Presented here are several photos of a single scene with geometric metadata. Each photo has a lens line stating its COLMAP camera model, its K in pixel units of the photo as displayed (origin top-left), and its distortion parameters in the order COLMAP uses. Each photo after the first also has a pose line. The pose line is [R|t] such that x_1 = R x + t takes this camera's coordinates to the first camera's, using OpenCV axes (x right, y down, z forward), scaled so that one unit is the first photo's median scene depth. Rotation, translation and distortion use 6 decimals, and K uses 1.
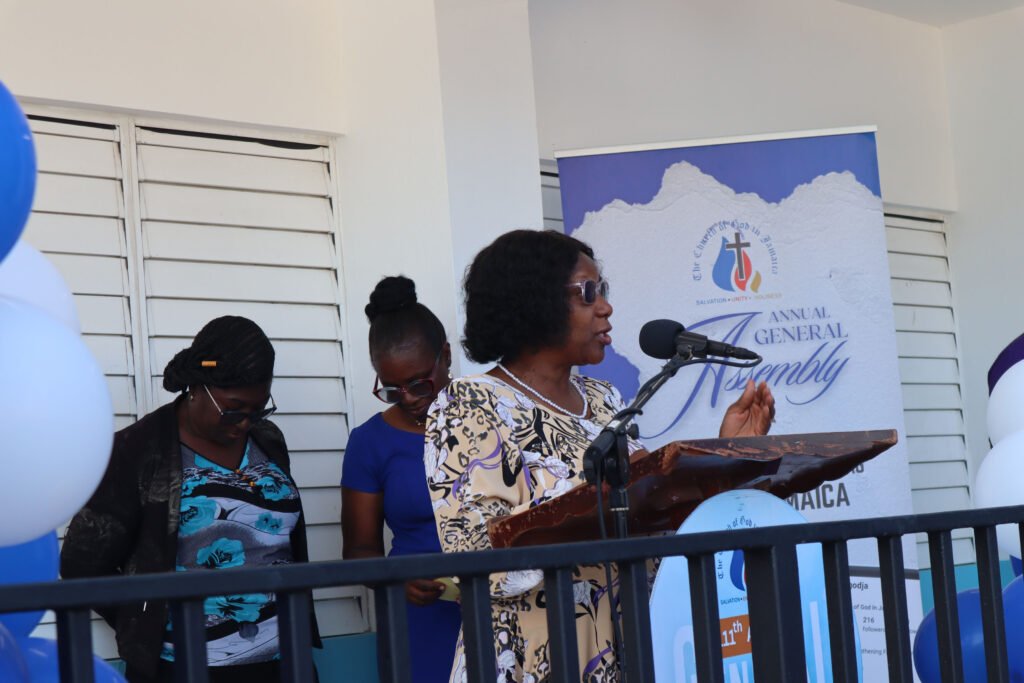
lens RADIAL K [[1992.4, 0, 512.0], [0, 1992.4, 341.5], [0, 0, 1]] dist [-0.223156, 0.146675]
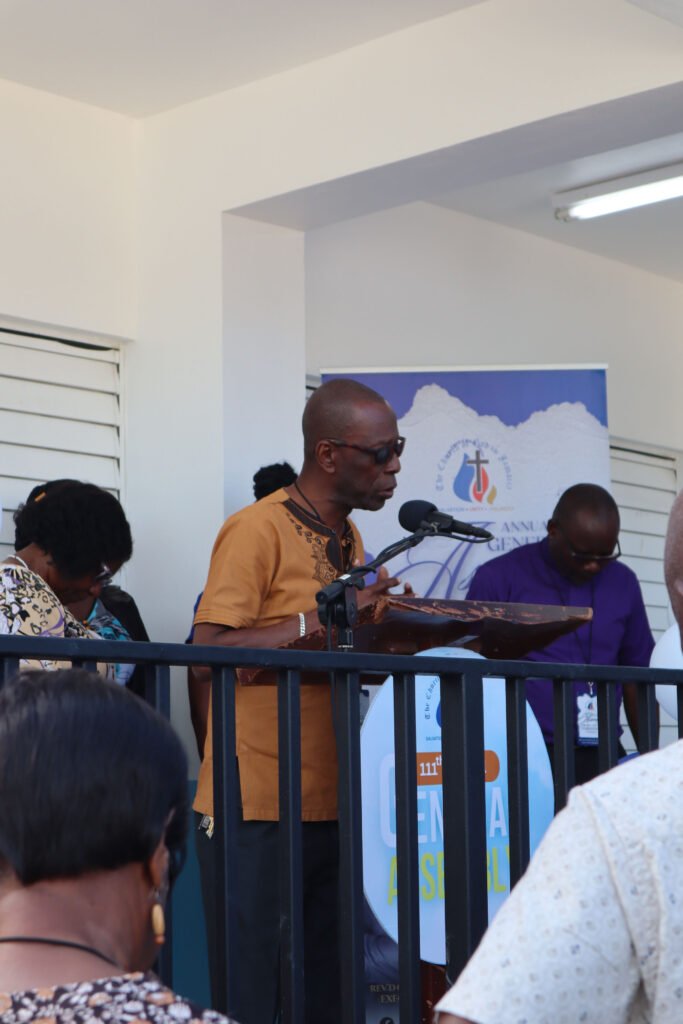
lens RADIAL K [[1992.4, 0, 341.5], [0, 1992.4, 512.0], [0, 0, 1]] dist [-0.223156, 0.146675]
pose [[0.997517, 0.063748, 0.029948, 0.005143], [-0.062728, 0.997456, -0.033869, 0.022902], [-0.032031, 0.031907, 0.998977, -0.120741]]
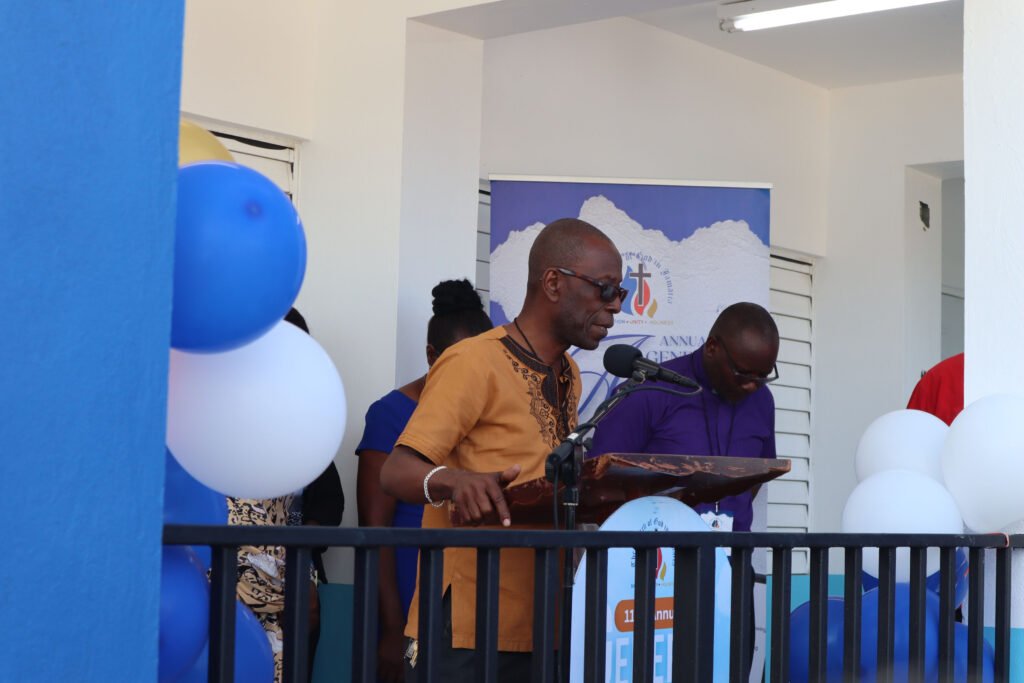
lens RADIAL K [[1992.4, 0, 512.0], [0, 1992.4, 341.5], [0, 0, 1]] dist [-0.223156, 0.146675]
pose [[0.990186, 0.108741, 0.087789, -0.054656], [-0.109982, 0.993889, 0.009405, -0.013267], [-0.086230, -0.018968, 0.996095, -0.127618]]
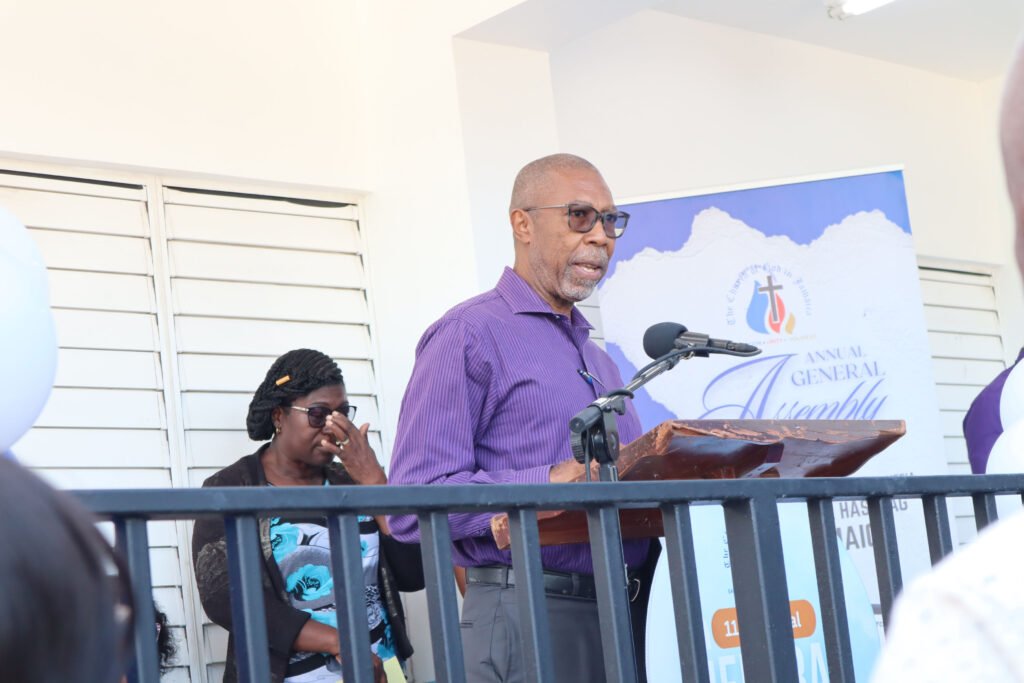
lens RADIAL K [[1992.4, 0, 512.0], [0, 1992.4, 341.5], [0, 0, 1]] dist [-0.223156, 0.146675]
pose [[0.998043, -0.042113, -0.046226, 0.028878], [0.038923, 0.996935, -0.067866, 0.041329], [0.048942, 0.065934, 0.996623, -0.002289]]
